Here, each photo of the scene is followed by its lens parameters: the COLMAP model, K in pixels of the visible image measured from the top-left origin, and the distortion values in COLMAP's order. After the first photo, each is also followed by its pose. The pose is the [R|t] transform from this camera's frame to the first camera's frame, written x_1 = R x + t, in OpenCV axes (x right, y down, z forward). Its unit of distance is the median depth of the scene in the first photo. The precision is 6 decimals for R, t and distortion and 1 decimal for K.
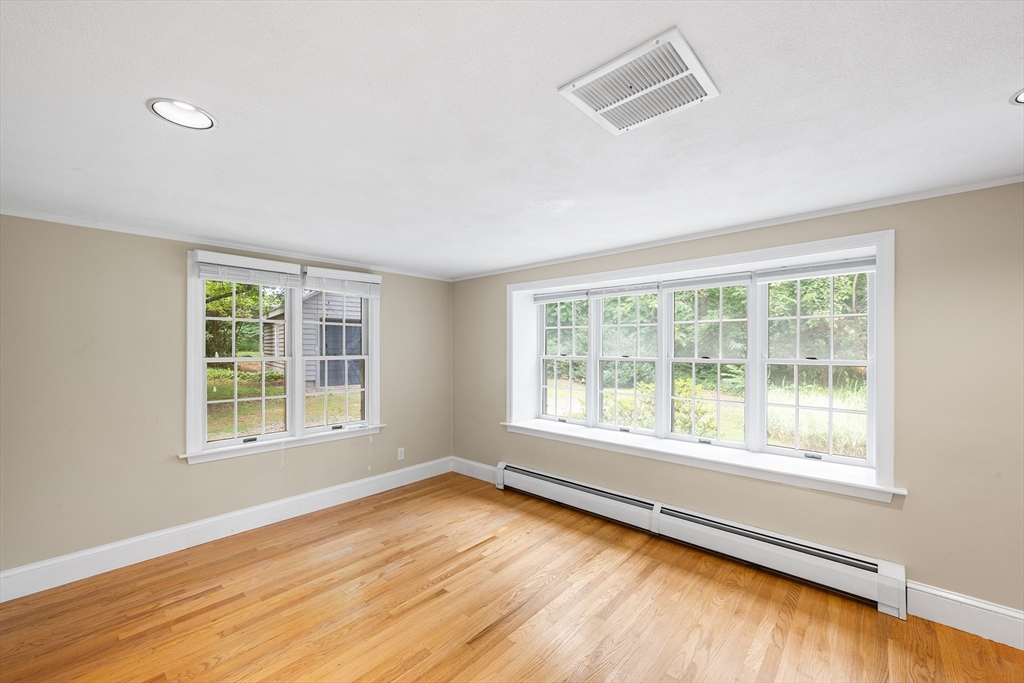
lens RADIAL K [[409.6, 0, 516.6], [0, 409.6, 339.8], [0, 0, 1]] dist [0.000468, 0.000137]
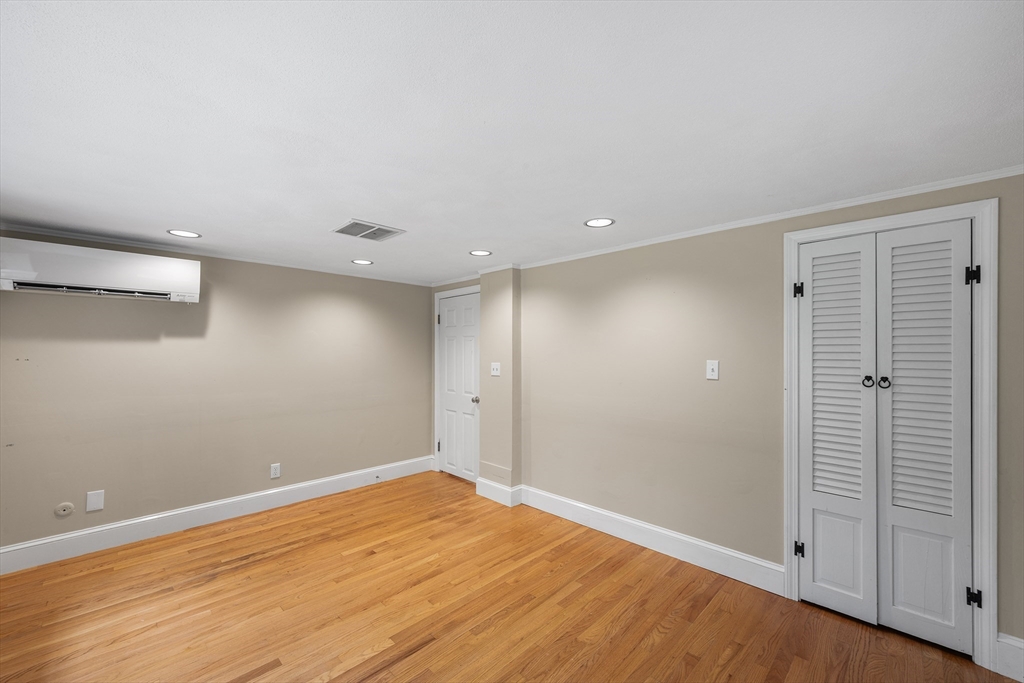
lens RADIAL K [[409.6, 0, 511.9], [0, 409.6, 344.7], [0, 0, 1]] dist [0.000468, 0.000137]
pose [[-0.998319, 0.008814, 0.057281, -0.384199], [0.008326, 0.999927, -0.008752, 0.016088], [-0.057354, -0.008261, -0.998320, 2.056885]]
